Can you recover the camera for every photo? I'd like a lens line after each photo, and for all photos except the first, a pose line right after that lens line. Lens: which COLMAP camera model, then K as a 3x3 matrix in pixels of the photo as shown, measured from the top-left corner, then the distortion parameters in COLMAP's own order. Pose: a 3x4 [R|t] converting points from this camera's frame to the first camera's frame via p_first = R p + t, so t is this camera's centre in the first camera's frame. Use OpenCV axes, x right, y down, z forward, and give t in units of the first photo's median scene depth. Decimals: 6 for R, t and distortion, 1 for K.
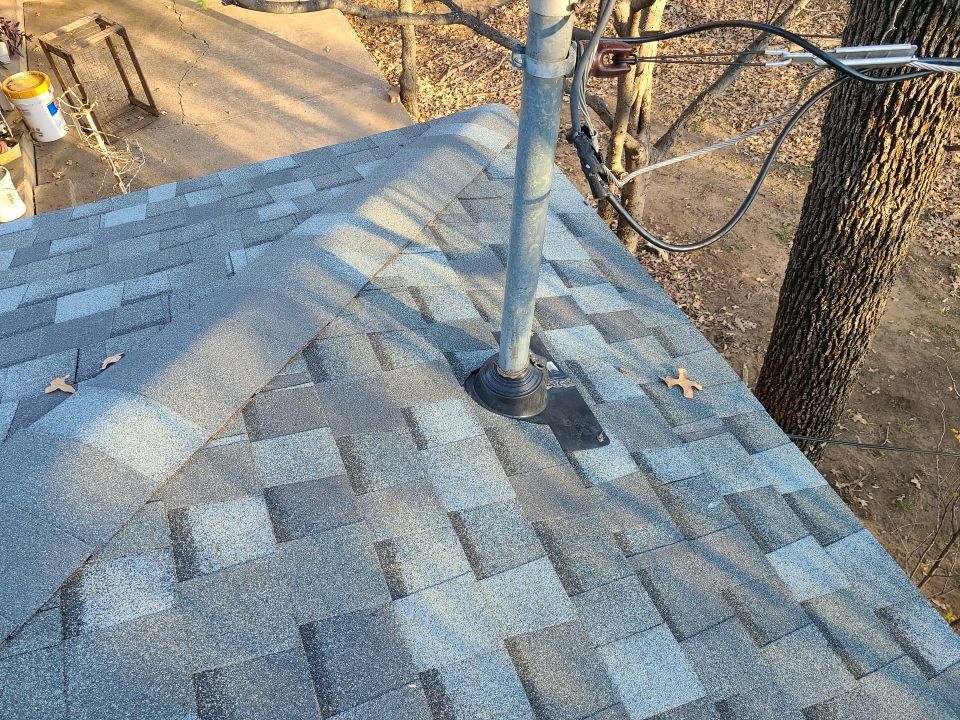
lens RADIAL K [[713.7, 0, 477.0], [0, 713.7, 345.8], [0, 0, 1]] dist [0.058972, -0.039249]
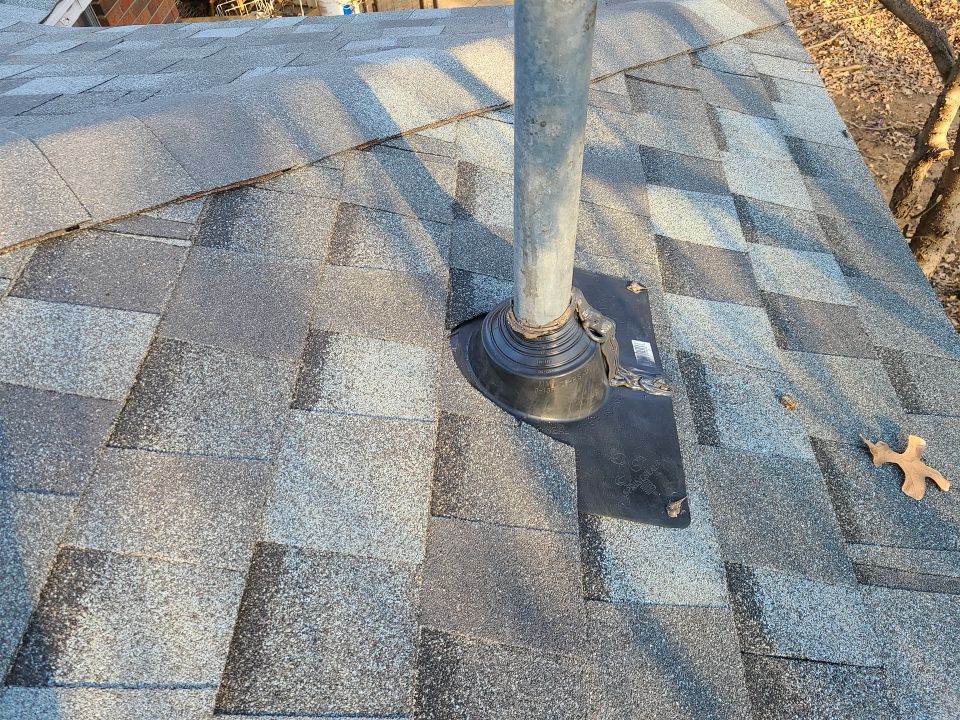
lens RADIAL K [[713.7, 0, 477.0], [0, 713.7, 345.8], [0, 0, 1]] dist [0.058972, -0.039249]
pose [[0.902822, 0.285914, -0.321195, 0.170107], [-0.279048, 0.957847, 0.068279, 0.024550], [0.327178, 0.027985, 0.944548, 0.468226]]
